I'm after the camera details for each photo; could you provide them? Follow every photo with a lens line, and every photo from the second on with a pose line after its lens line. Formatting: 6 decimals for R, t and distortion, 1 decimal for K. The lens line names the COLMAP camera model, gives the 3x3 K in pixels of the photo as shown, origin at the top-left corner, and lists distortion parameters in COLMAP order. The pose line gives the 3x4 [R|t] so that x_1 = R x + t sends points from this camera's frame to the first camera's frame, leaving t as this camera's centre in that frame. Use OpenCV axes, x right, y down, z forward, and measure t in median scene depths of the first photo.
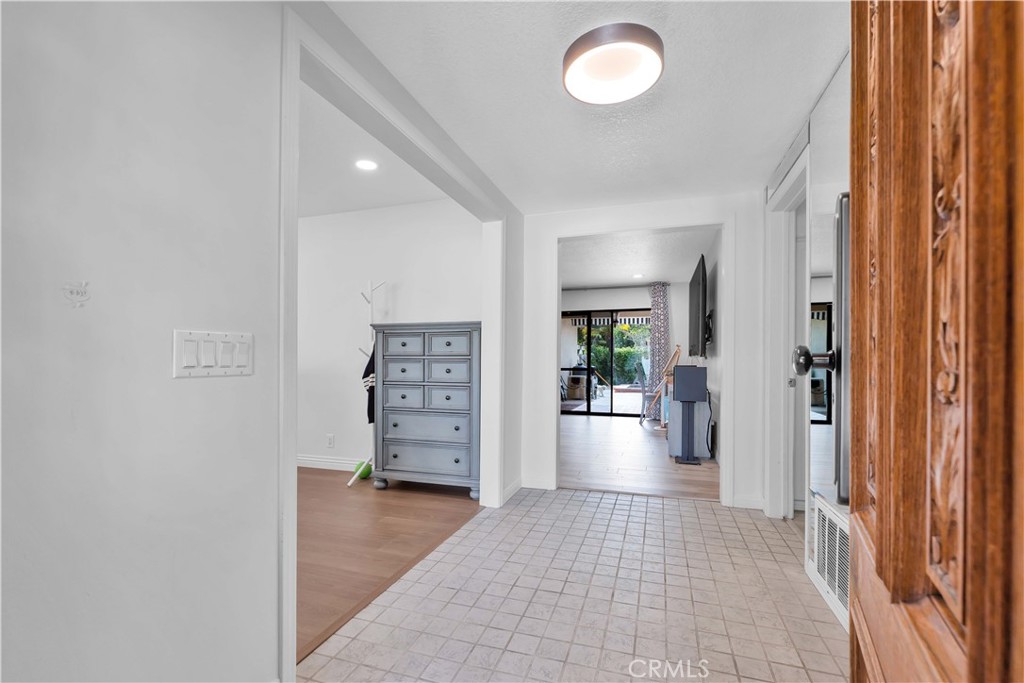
lens RADIAL K [[444.2, 0, 513.7], [0, 444.2, 359.4], [0, 0, 1]] dist [-0.000878, -0.000362]
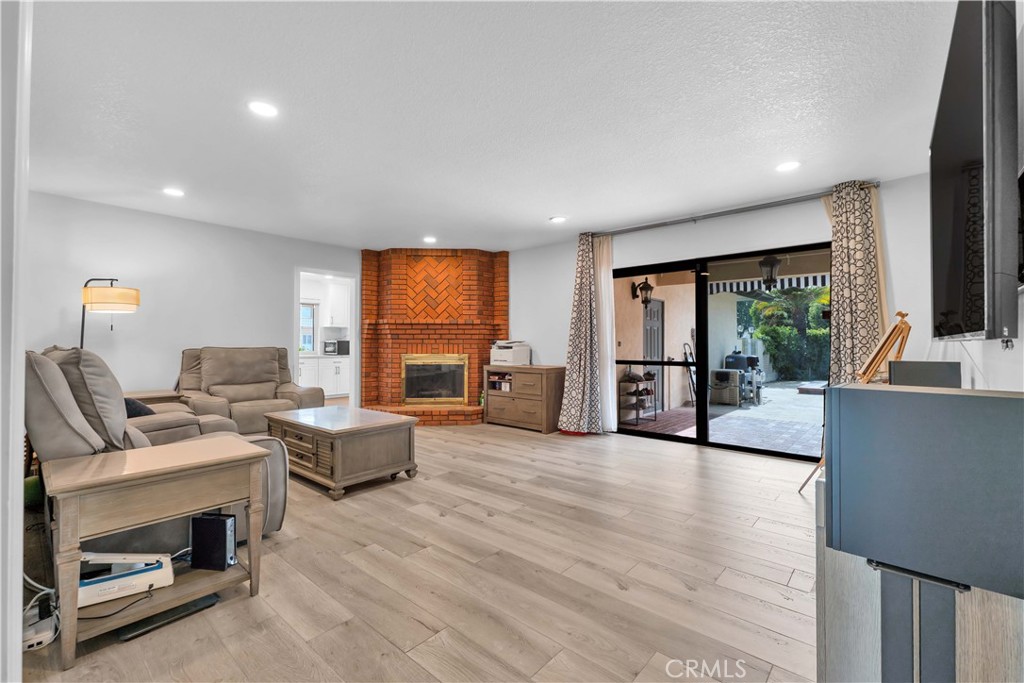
lens RADIAL K [[444.2, 0, 508.5], [0, 444.2, 337.7], [0, 0, 1]] dist [-0.000878, -0.000362]
pose [[0.922660, -0.009351, -0.385500, 0.157712], [0.002931, 0.999847, -0.017237, -0.001398], [0.385603, 0.014774, 0.922547, 0.391926]]
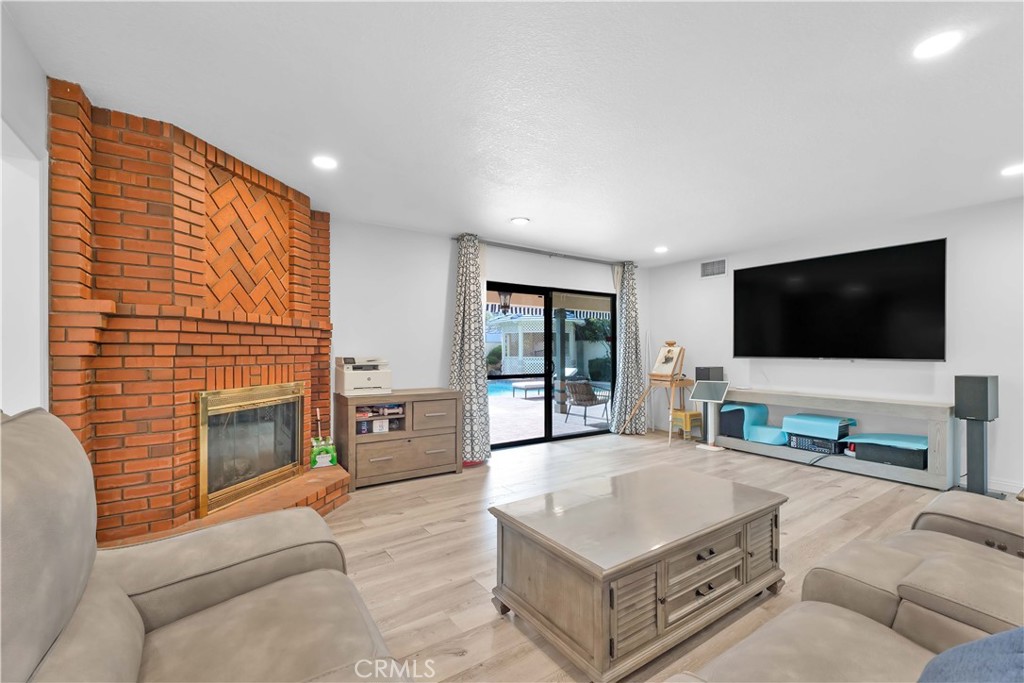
lens RADIAL K [[444.2, 0, 515.4], [0, 444.2, 348.4], [0, 0, 1]] dist [-0.000878, -0.000362]
pose [[0.587632, -0.001492, 0.809127, -0.410437], [0.004163, 0.999991, -0.001180, -0.016867], [-0.809118, 0.004062, 0.587632, 0.645644]]
